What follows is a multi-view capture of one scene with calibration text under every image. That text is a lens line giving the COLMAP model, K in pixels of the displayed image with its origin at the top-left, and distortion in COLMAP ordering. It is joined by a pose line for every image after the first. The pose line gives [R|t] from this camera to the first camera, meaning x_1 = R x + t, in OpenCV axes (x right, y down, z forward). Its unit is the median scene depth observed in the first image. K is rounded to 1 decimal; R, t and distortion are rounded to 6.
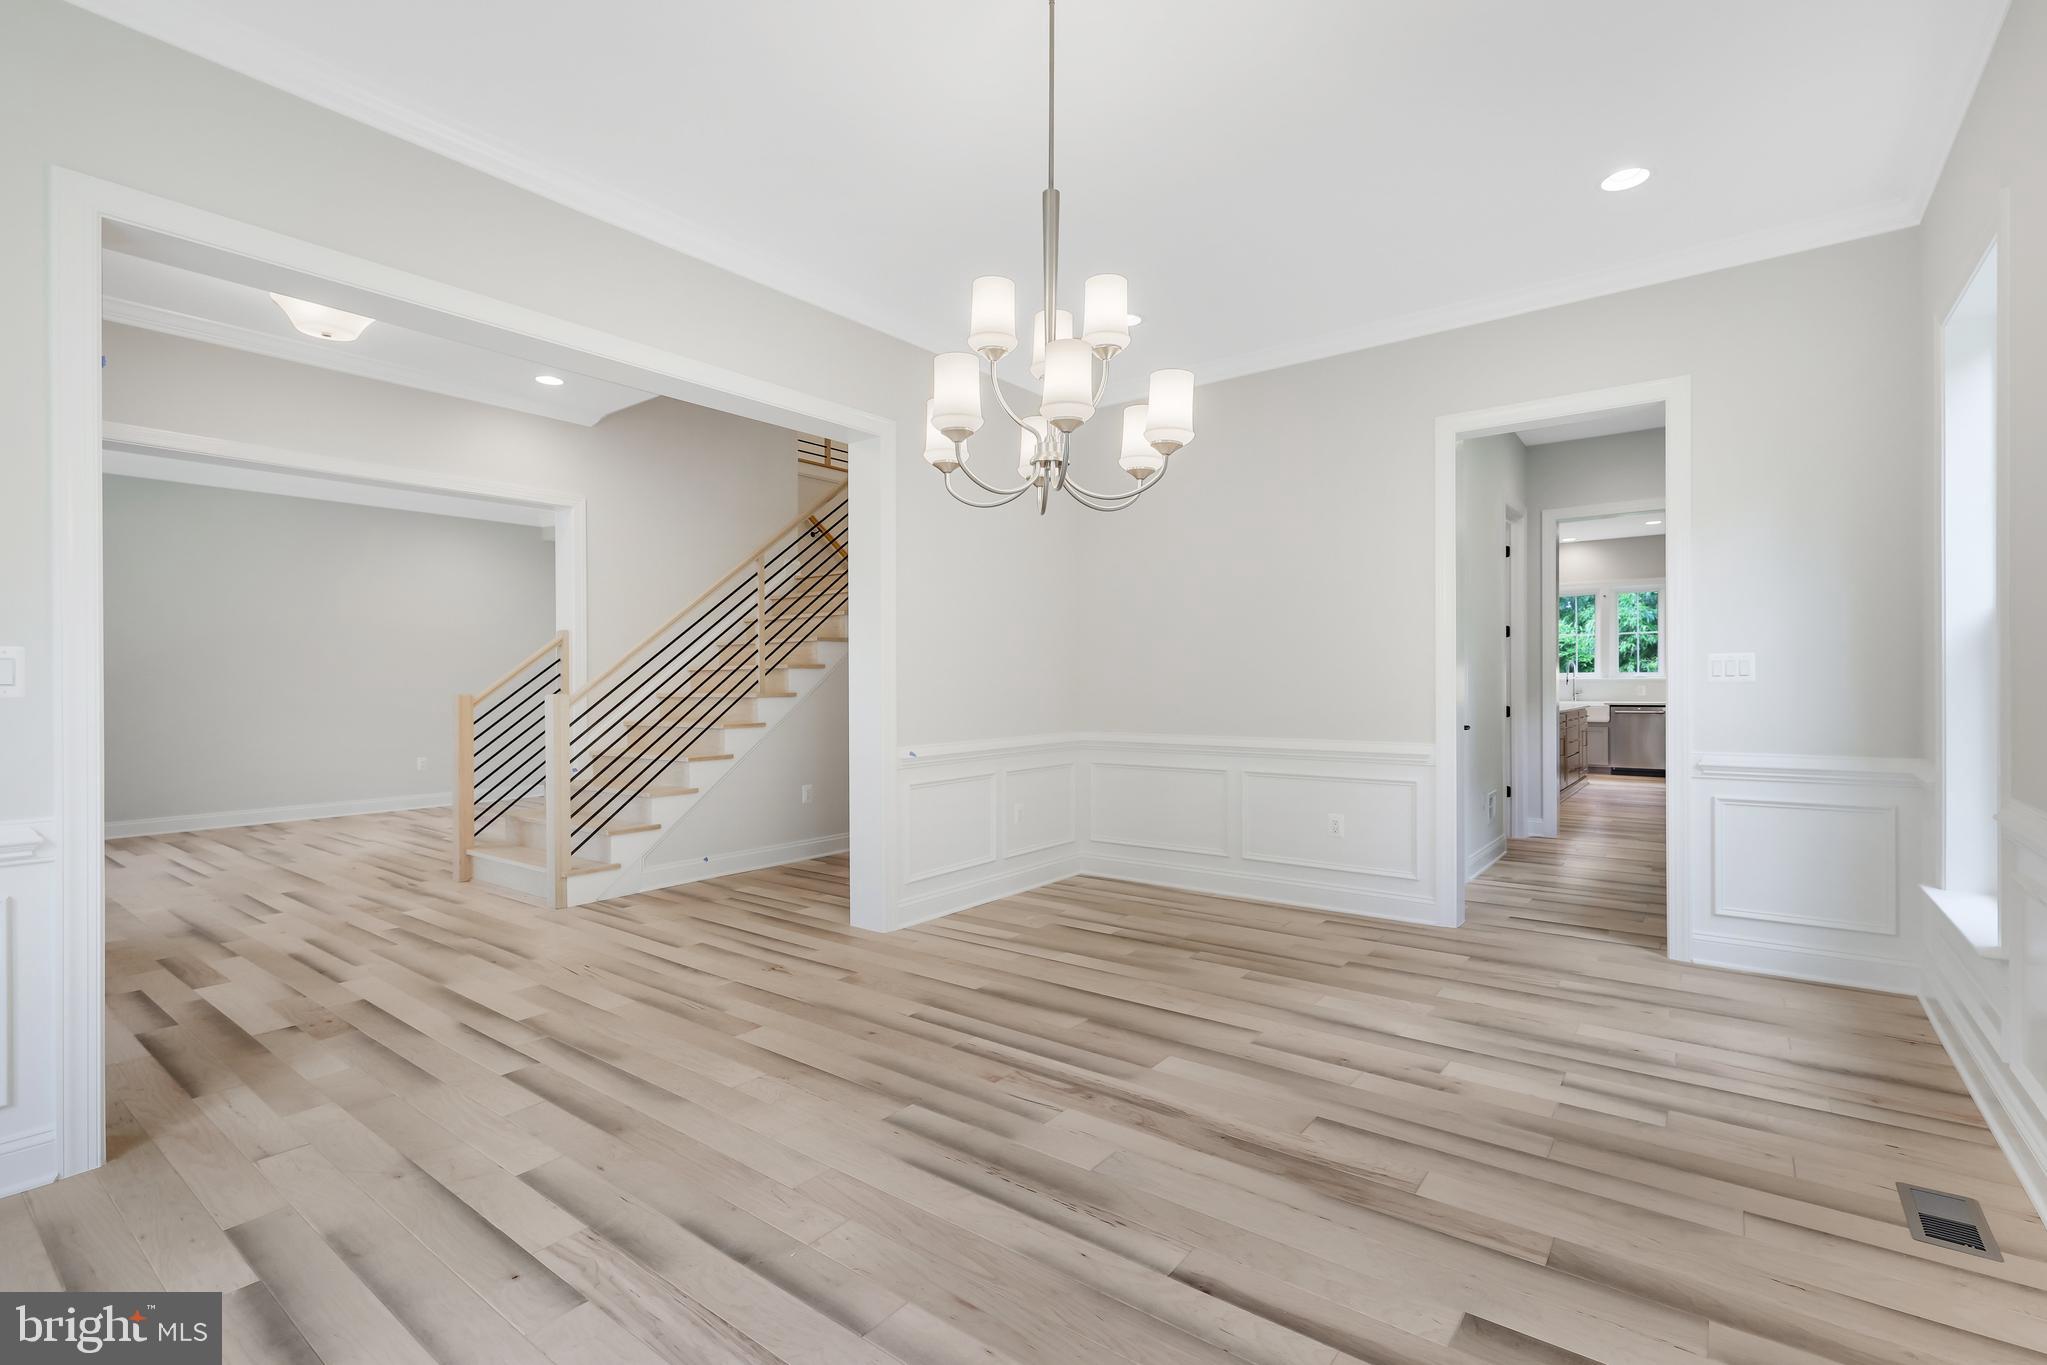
lens RADIAL K [[936.1, 0, 1023.5], [0, 936.1, 682.5], [0, 0, 1]] dist [-0.002727, -0.000517]
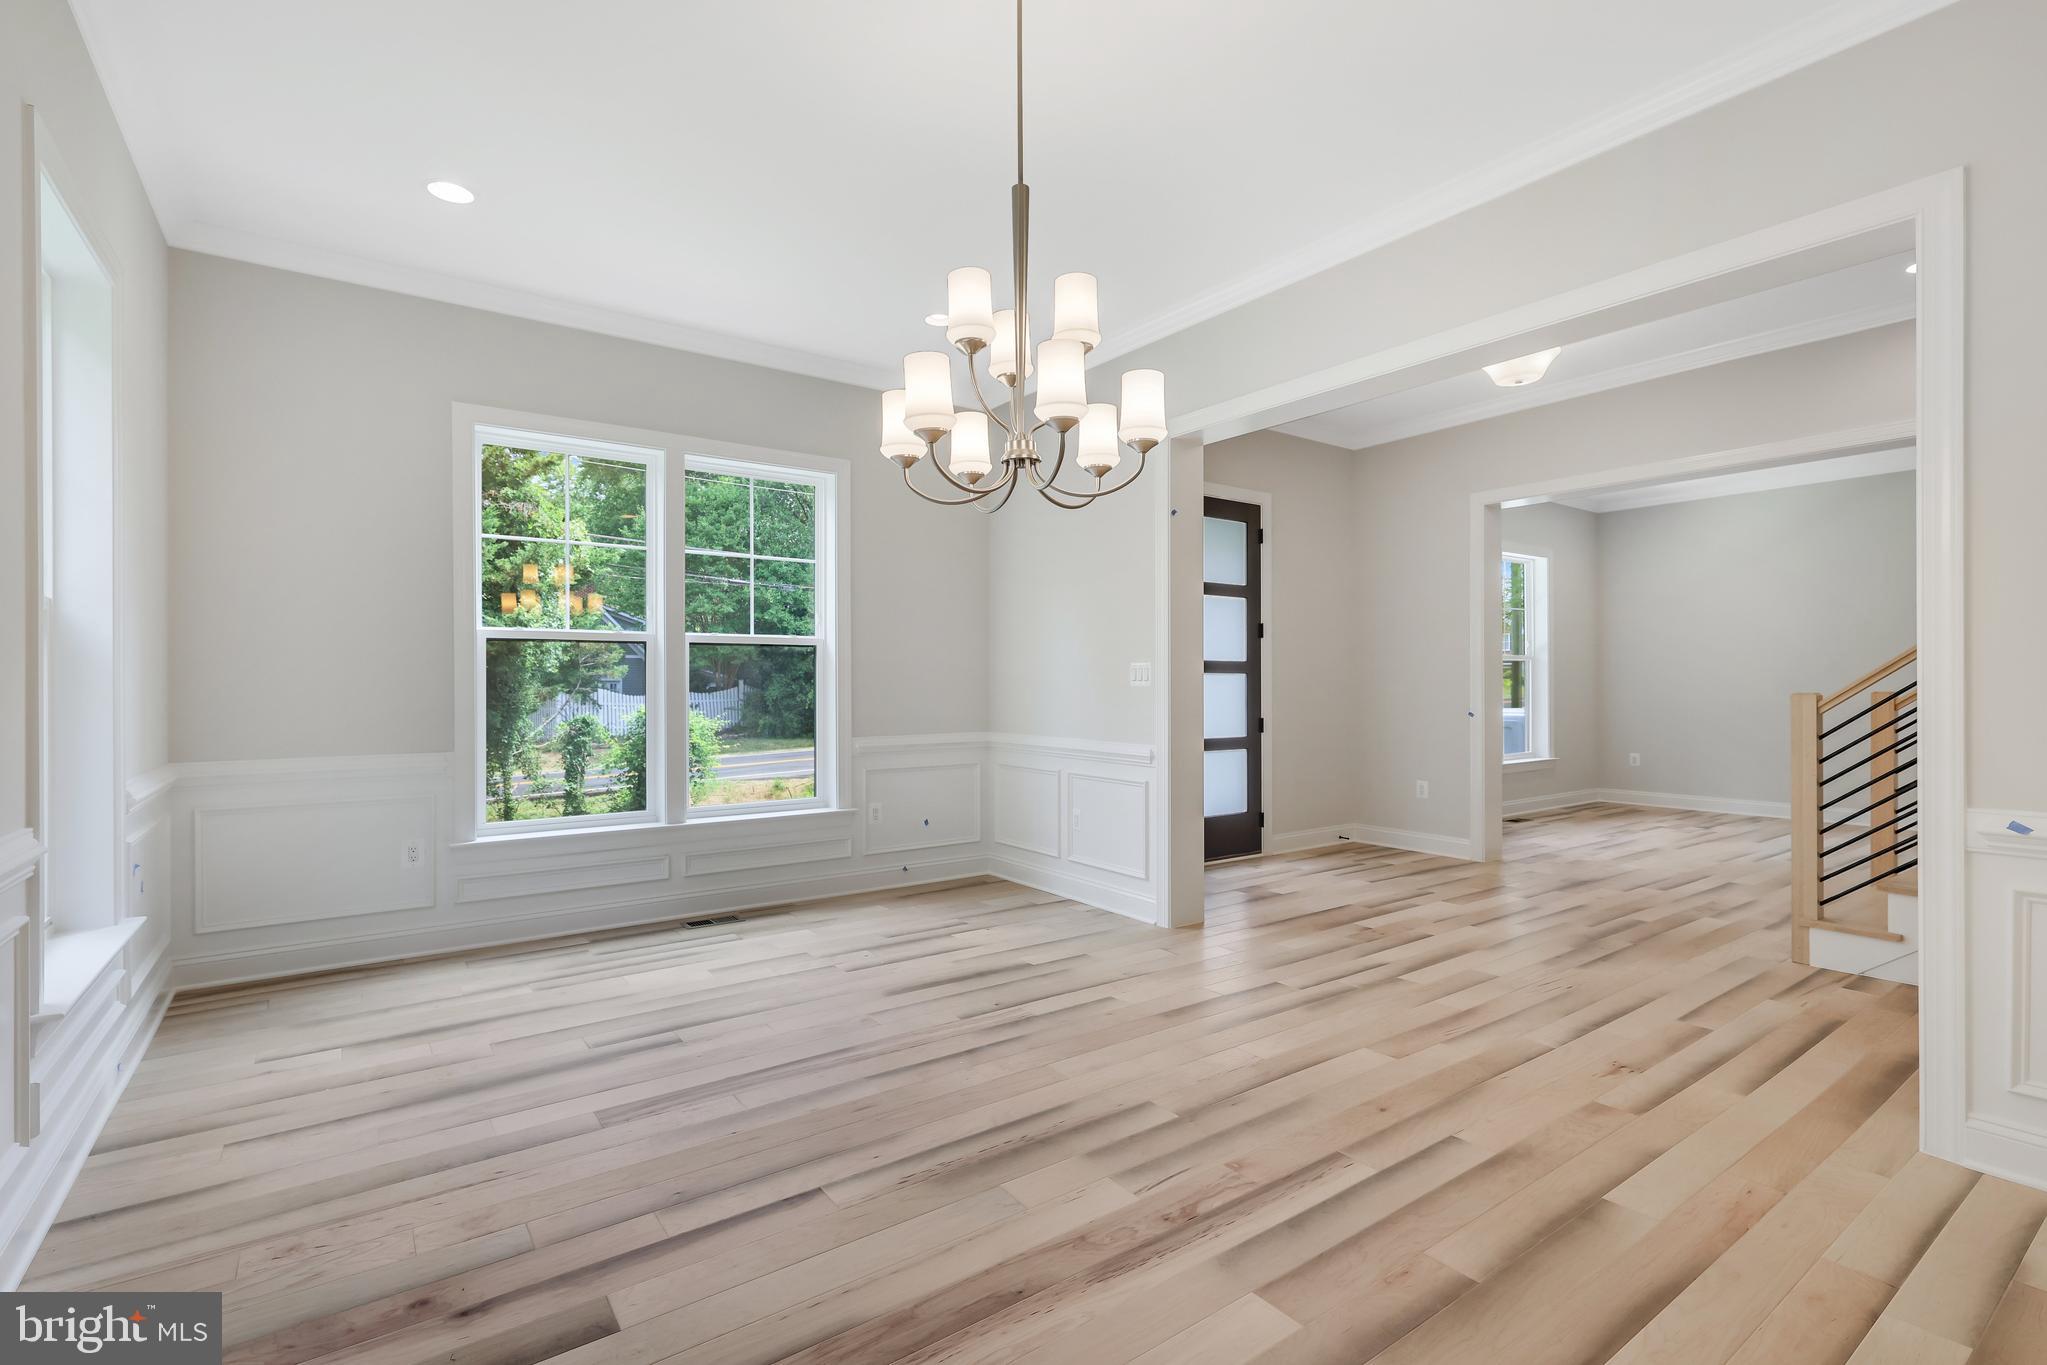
lens RADIAL K [[936.1, 0, 1023.5], [0, 936.1, 682.5], [0, 0, 1]] dist [-0.002727, -0.000517]
pose [[-0.289082, 0.006293, -0.957284, 0.806262], [0.002179, 0.999980, 0.005916, -0.005887], [0.957302, -0.000375, -0.289090, 1.061272]]
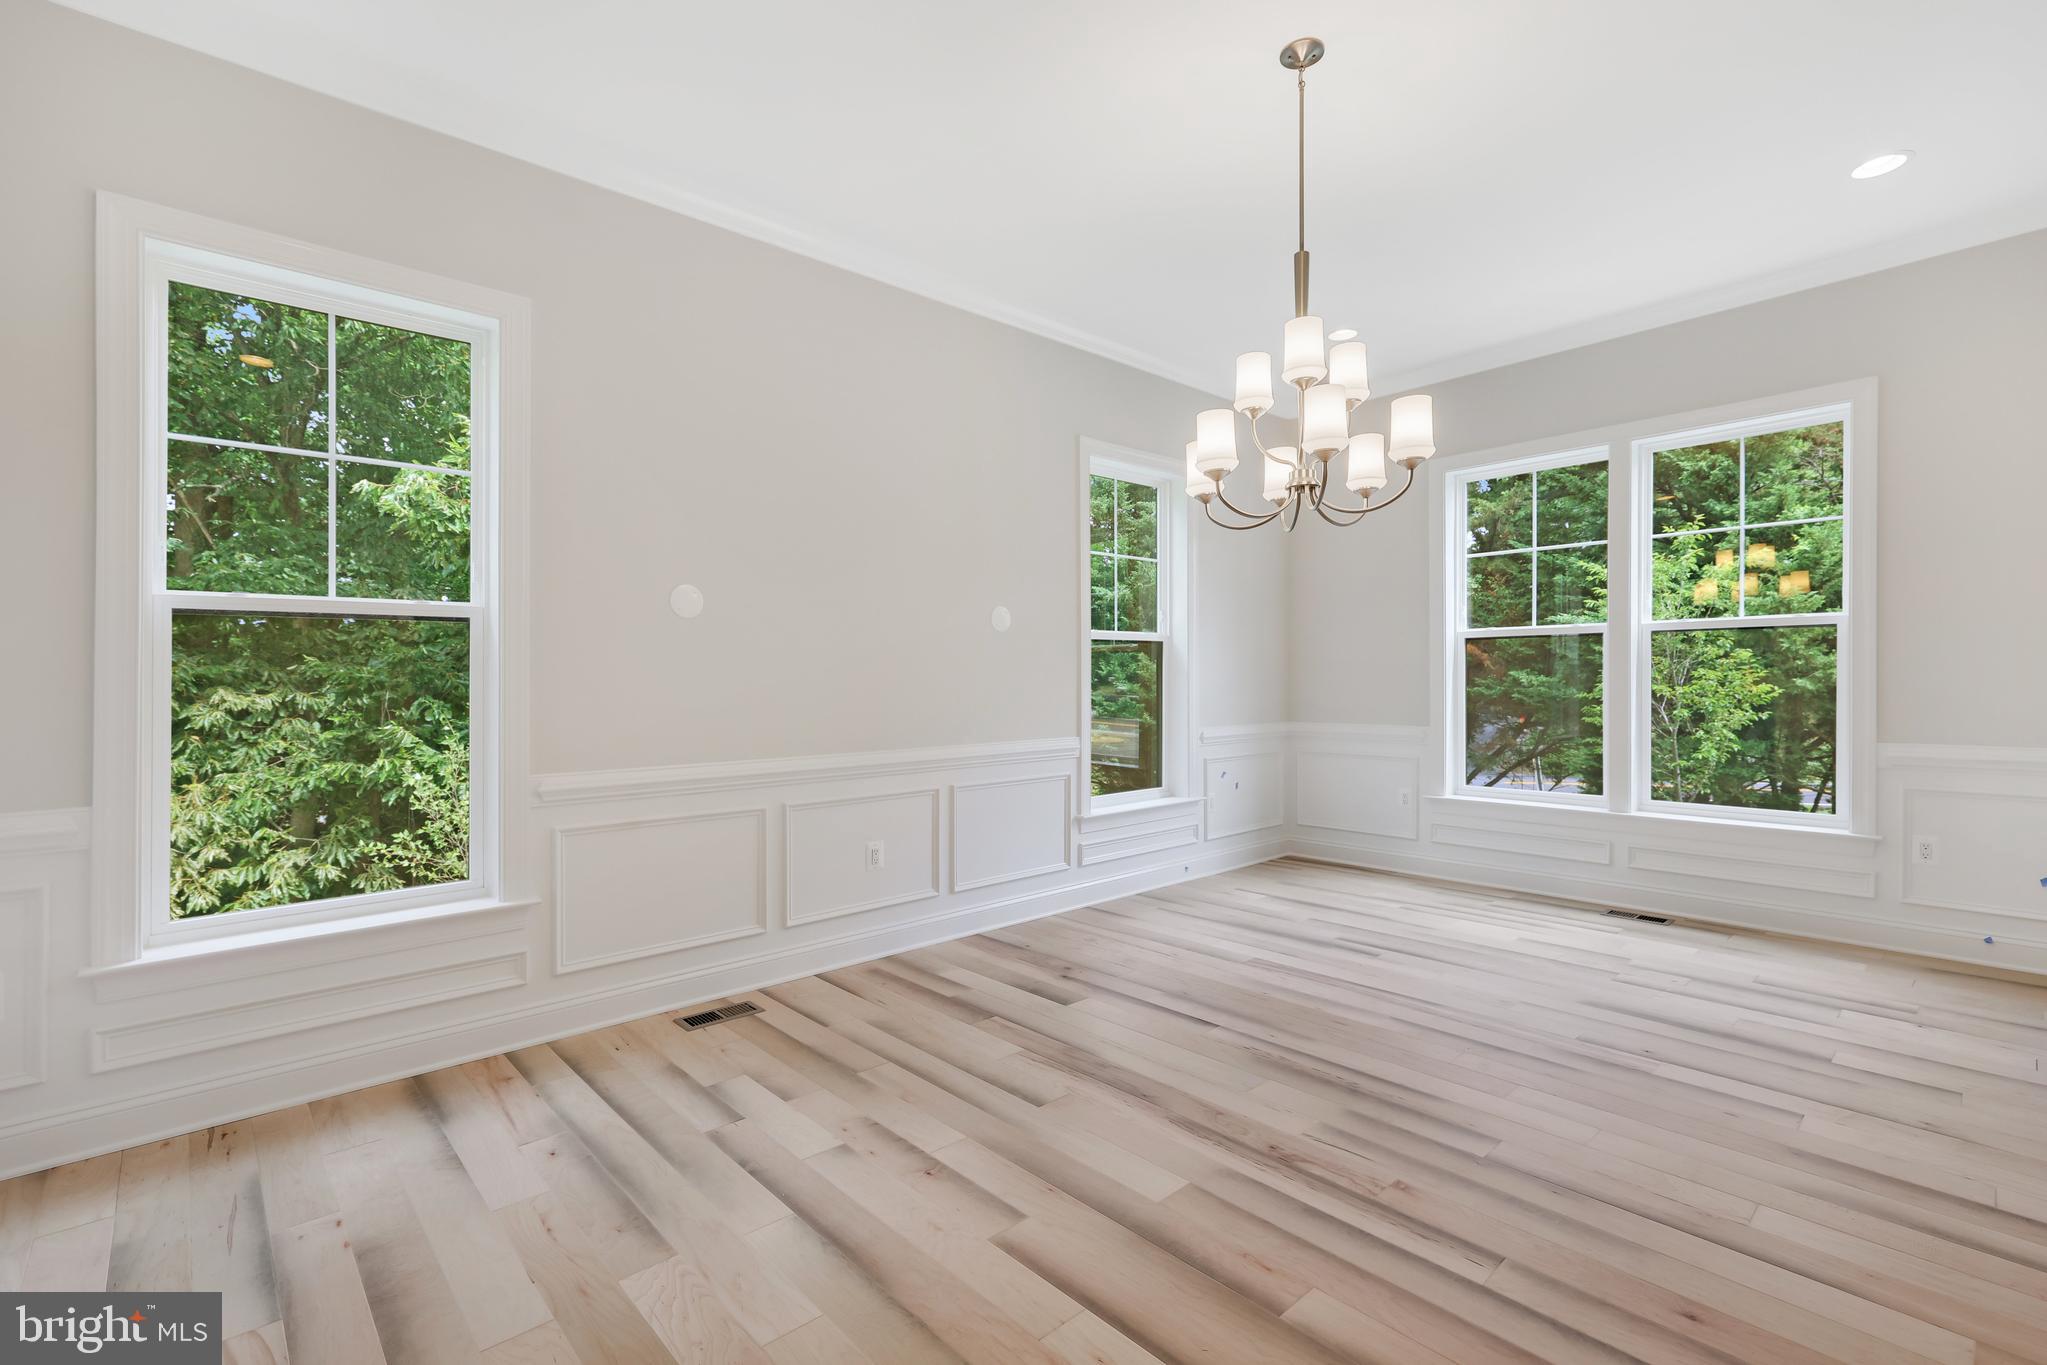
lens RADIAL K [[916.7, 0, 1023.5], [0, 916.7, 682.5], [0, 0, 1]] dist [0.001054, 0.000192]
pose [[-0.984056, 0.011105, 0.177514, 0.136428], [0.012169, 0.999914, 0.004904, 0.000475], [-0.177444, 0.006986, -0.984106, 1.800256]]
